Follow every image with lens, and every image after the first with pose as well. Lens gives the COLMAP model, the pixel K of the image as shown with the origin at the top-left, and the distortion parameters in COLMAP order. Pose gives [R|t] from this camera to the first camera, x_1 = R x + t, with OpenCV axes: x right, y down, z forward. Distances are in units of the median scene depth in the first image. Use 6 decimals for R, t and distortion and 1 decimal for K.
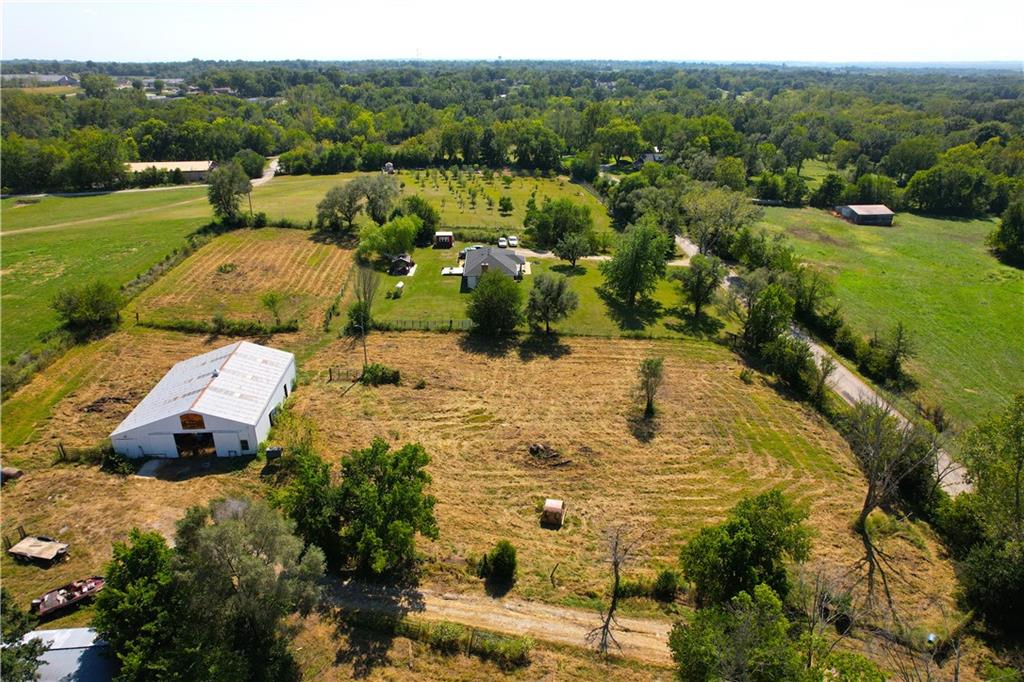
lens RADIAL K [[656.4, 0, 512.0], [0, 656.4, 341.0], [0, 0, 1]] dist [-0.084822, 0.081453]
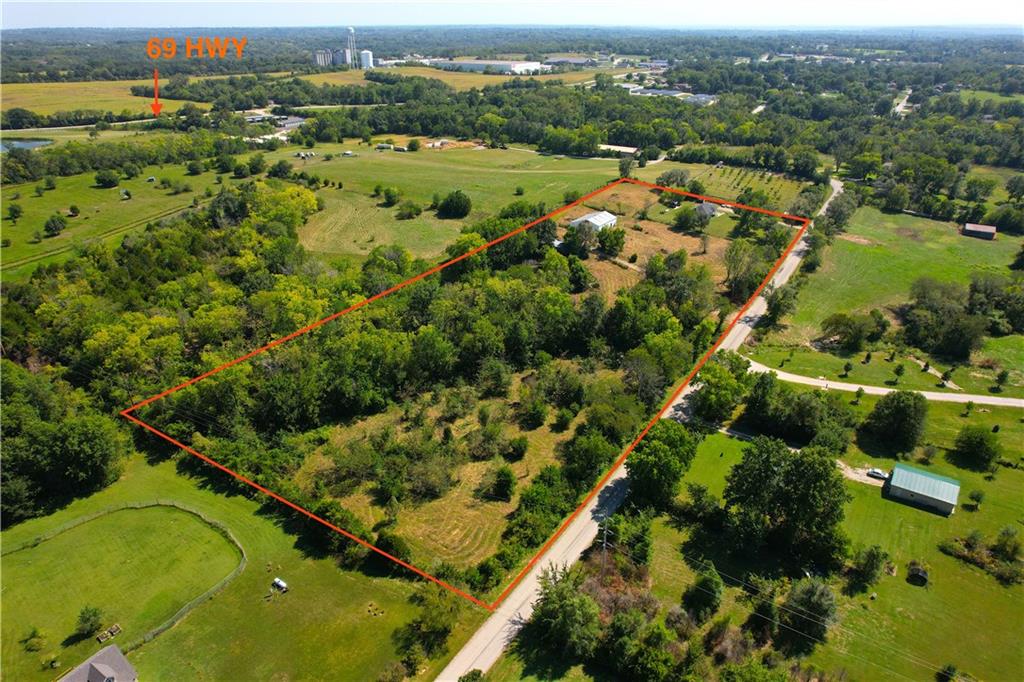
lens RADIAL K [[656.4, 0, 512.0], [0, 656.4, 341.0], [0, 0, 1]] dist [-0.084822, 0.081453]
pose [[0.776271, 0.277597, -0.565989, 0.568014], [-0.250221, 0.959752, 0.127538, 0.141547], [0.578613, 0.042619, 0.814488, -0.883833]]
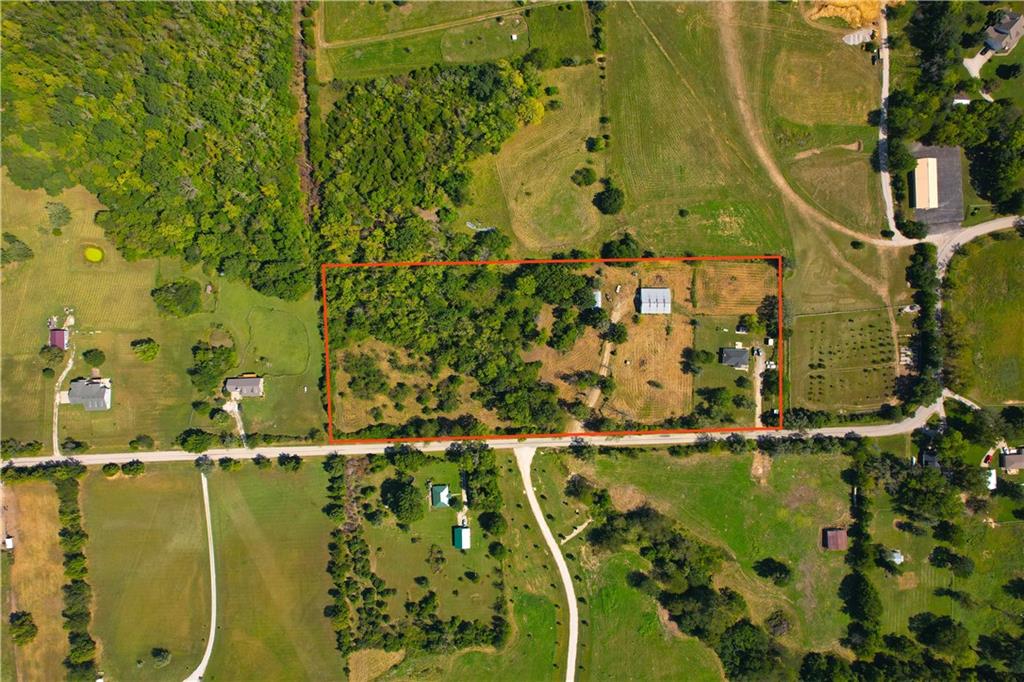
lens RADIAL K [[656.4, 0, 512.0], [0, 656.4, 341.0], [0, 0, 1]] dist [-0.084822, 0.081453]
pose [[-0.069394, 0.997520, 0.011726, -0.041397], [-0.392471, -0.038105, 0.918975, -1.520659], [0.917143, 0.059169, 0.394142, -0.748963]]
